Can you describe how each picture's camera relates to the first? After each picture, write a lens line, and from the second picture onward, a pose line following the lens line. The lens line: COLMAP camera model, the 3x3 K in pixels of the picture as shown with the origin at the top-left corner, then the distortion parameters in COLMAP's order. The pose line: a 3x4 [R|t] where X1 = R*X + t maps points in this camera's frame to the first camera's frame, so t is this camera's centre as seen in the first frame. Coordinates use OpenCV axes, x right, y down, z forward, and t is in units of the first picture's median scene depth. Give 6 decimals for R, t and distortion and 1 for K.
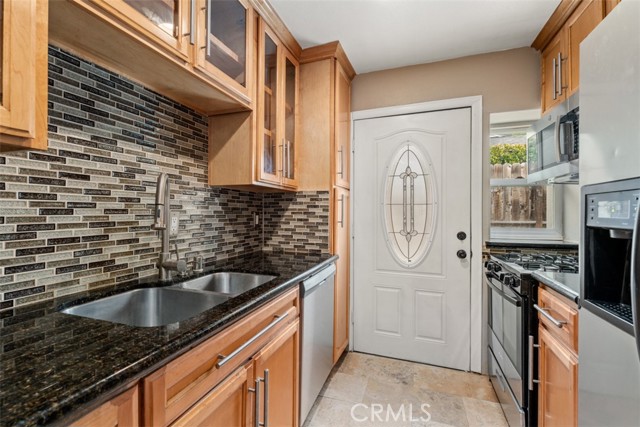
lens RADIAL K [[279.2, 0, 320.1], [0, 279.2, 210.0], [0, 0, 1]] dist [-0.001101, -0.000092]
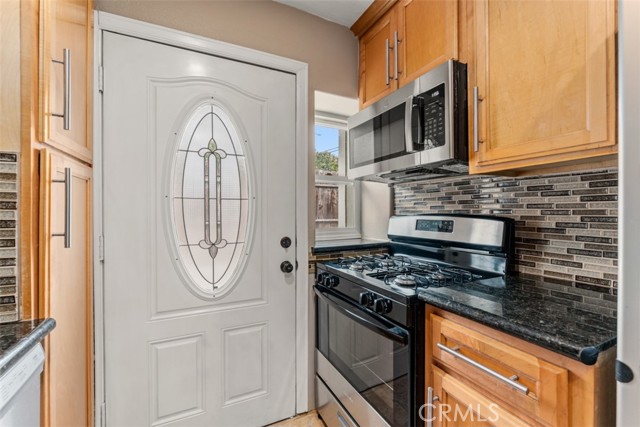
lens RADIAL K [[266.3, 0, 320.0], [0, 266.3, 214.3], [0, 0, 1]] dist [-0.003236, -0.000343]
pose [[0.696824, -0.009430, 0.717180, 0.057534], [-0.001828, 0.999887, 0.014924, 0.006079], [-0.717240, -0.011710, 0.696728, 0.446652]]
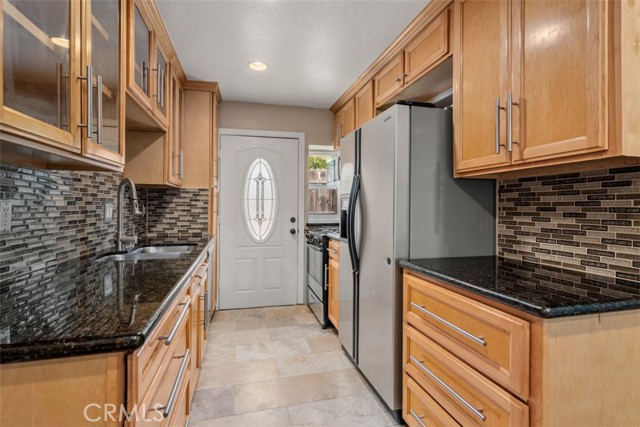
lens RADIAL K [[305.8, 0, 319.6], [0, 305.8, 204.7], [0, 0, 1]] dist [-0.000669, -0.000088]
pose [[0.828480, 0.003215, 0.560009, -0.346806], [-0.006106, 0.999976, 0.003292, 0.000177], [-0.559985, -0.006147, 0.828480, -0.531717]]
